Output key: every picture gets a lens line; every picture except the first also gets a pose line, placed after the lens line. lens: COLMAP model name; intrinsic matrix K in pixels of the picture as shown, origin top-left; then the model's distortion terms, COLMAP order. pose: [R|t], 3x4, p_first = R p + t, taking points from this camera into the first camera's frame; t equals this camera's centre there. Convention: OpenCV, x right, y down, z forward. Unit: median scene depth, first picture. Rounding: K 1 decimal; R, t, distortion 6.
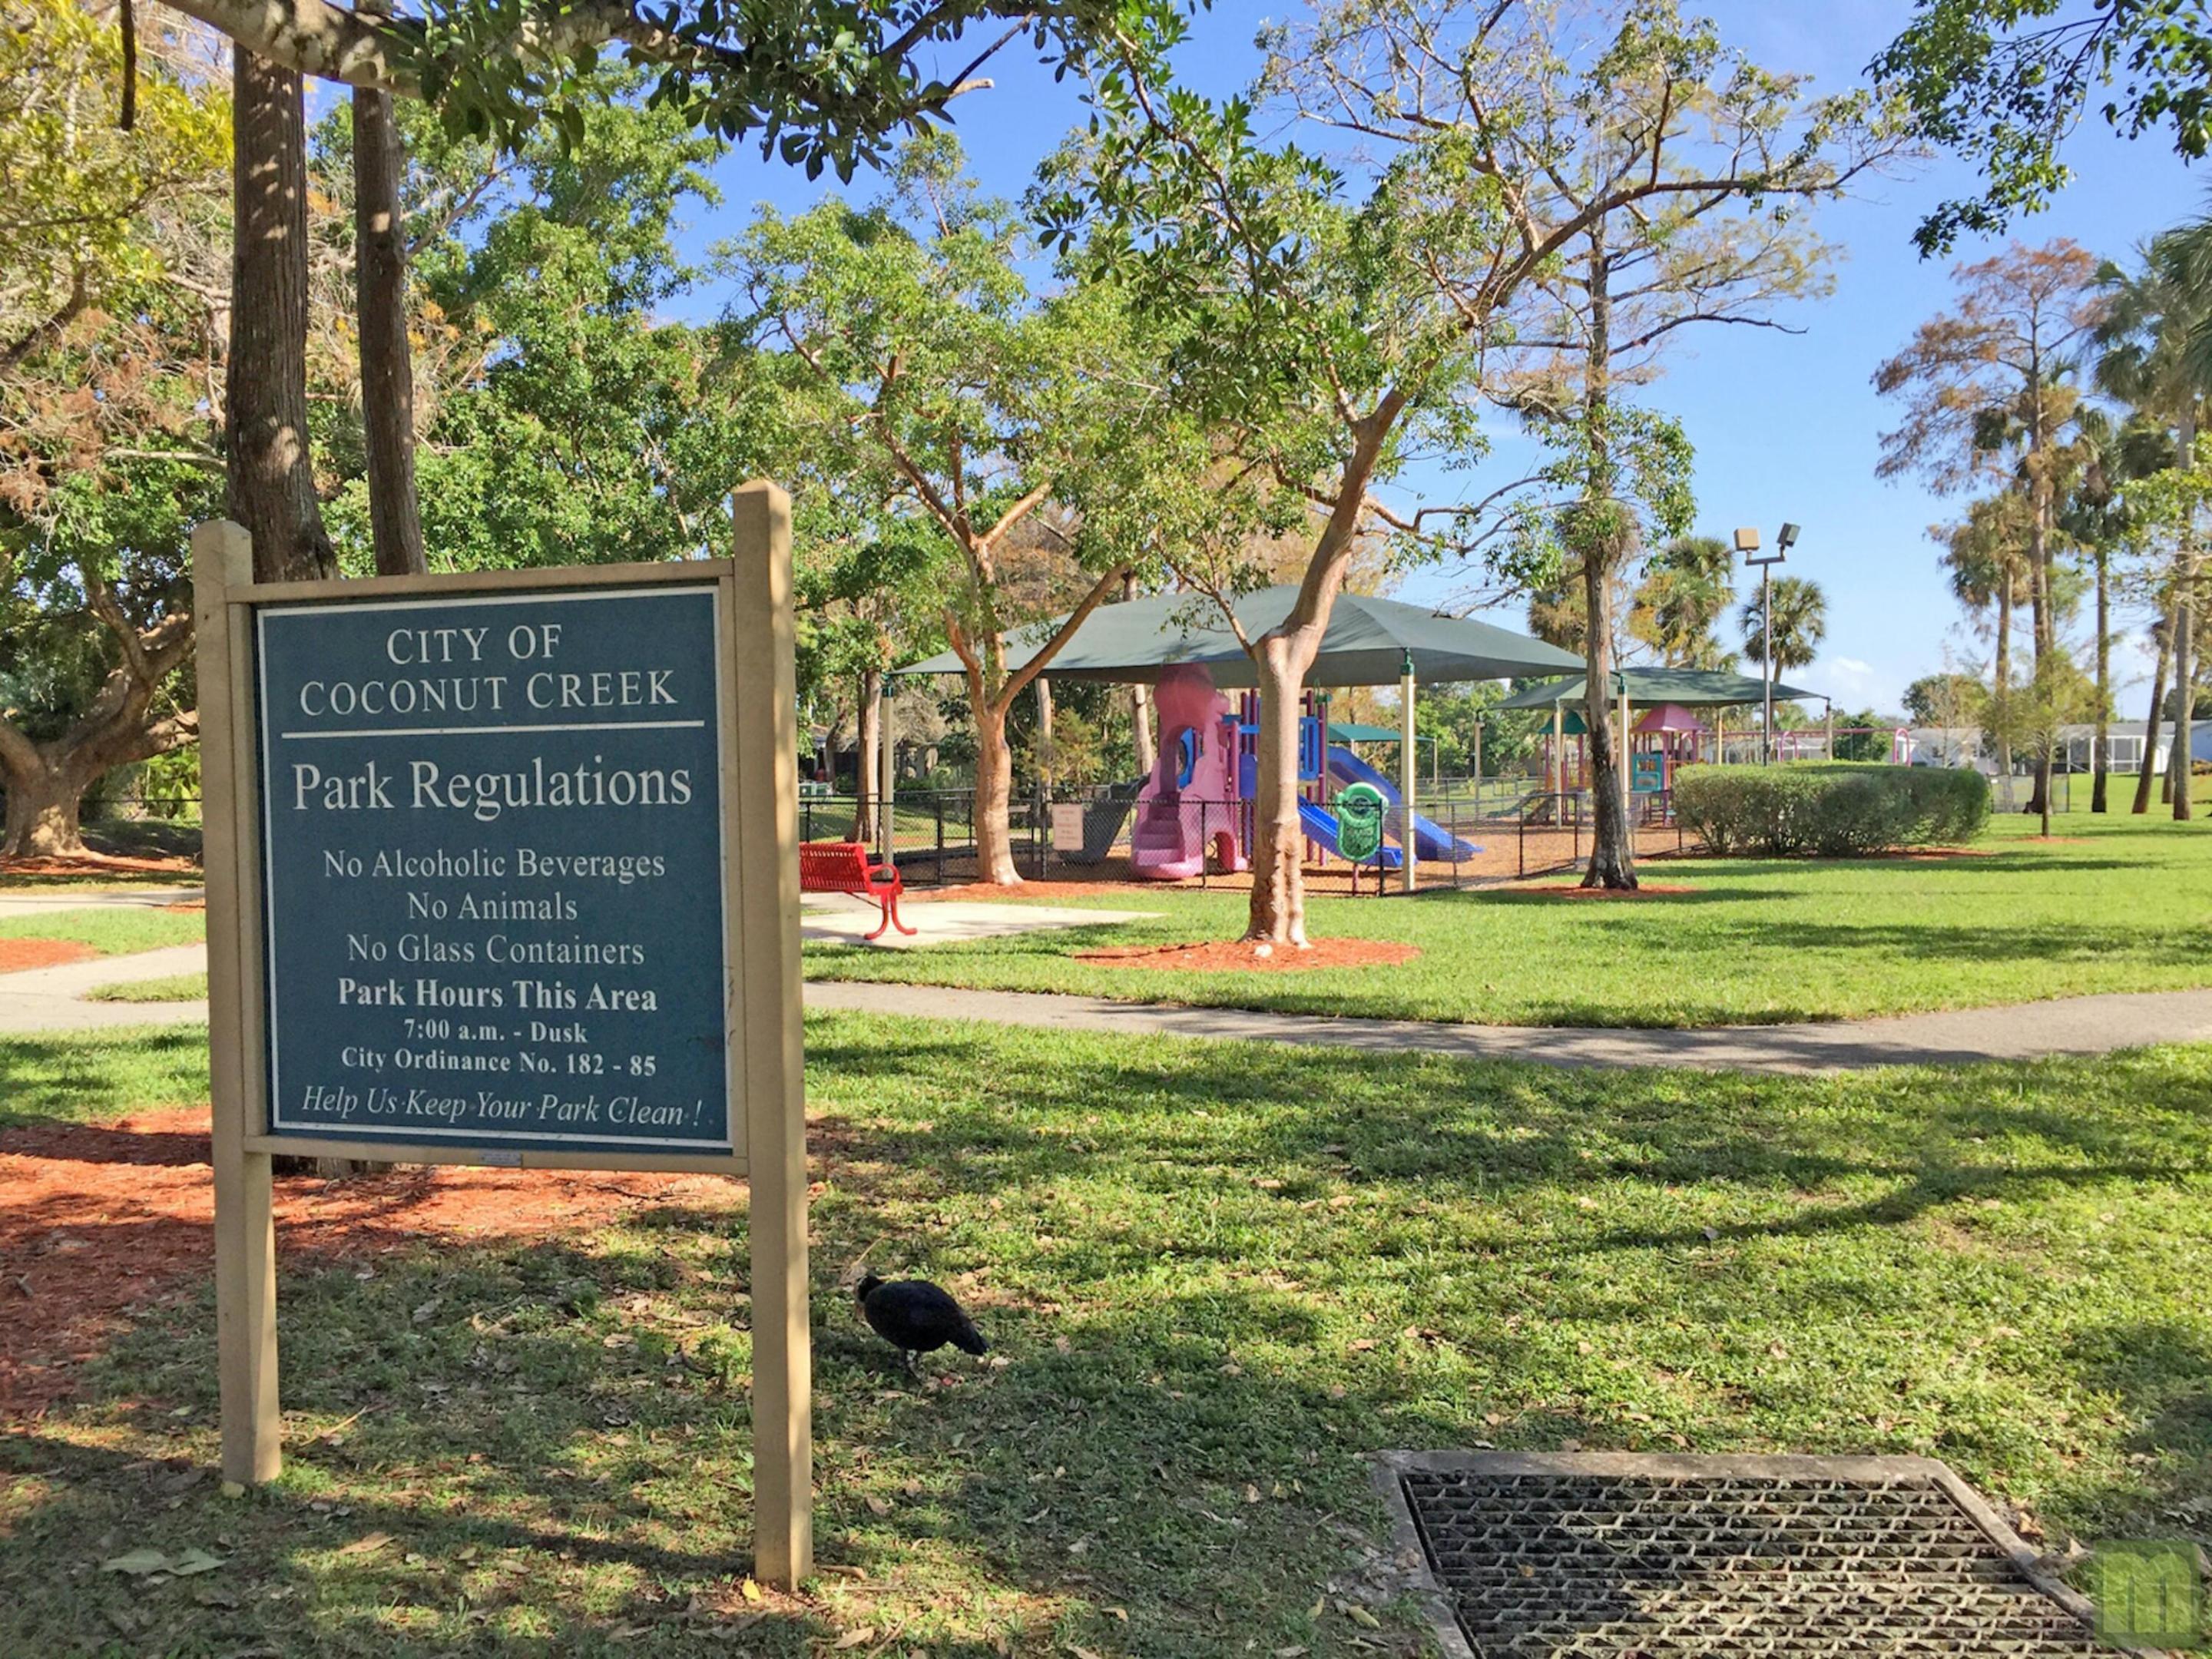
lens RADIAL K [[1890.2, 0, 1105.4], [0, 1890.2, 828.7], [0, 0, 1]] dist [0.057251, -0.003527]
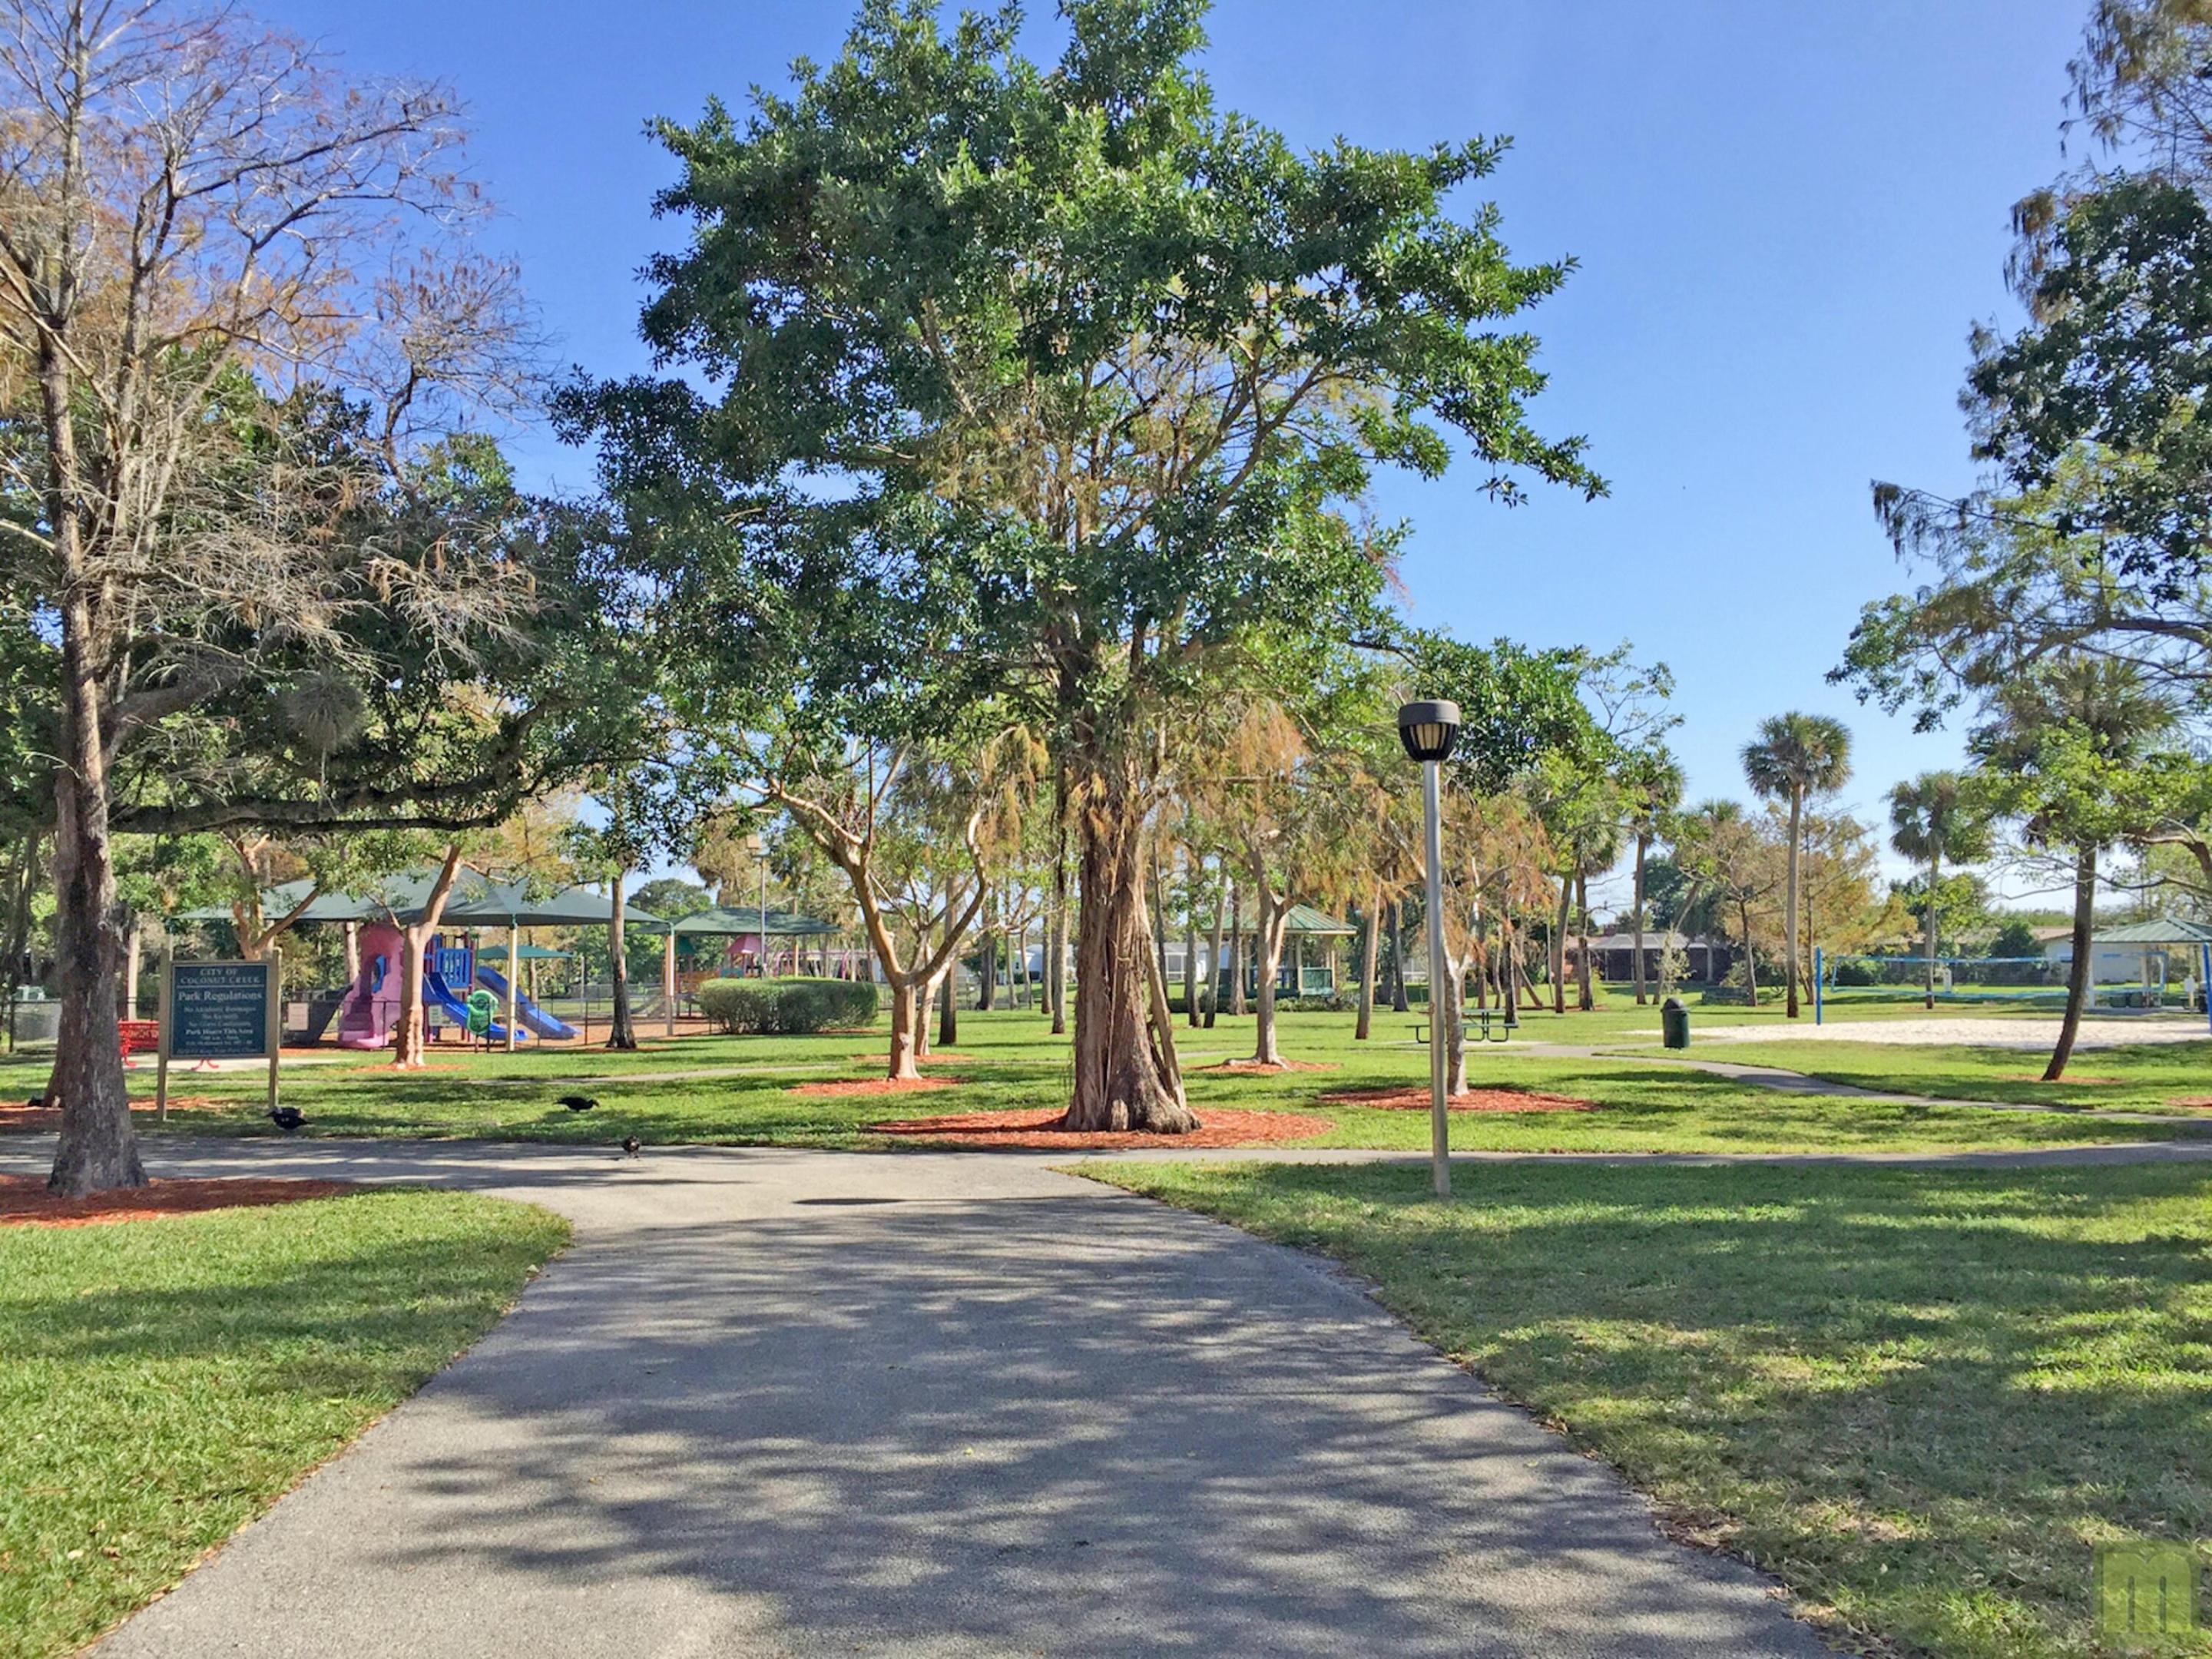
lens RADIAL K [[1890.2, 0, 1096.8], [0, 1890.2, 836.4], [0, 0, 1]] dist [0.057251, -0.003527]
pose [[0.924995, 0.034838, 0.378378, -0.010032], [0.004242, 0.994779, -0.101962, 0.014709], [-0.379955, 0.095919, 0.920018, -0.786526]]
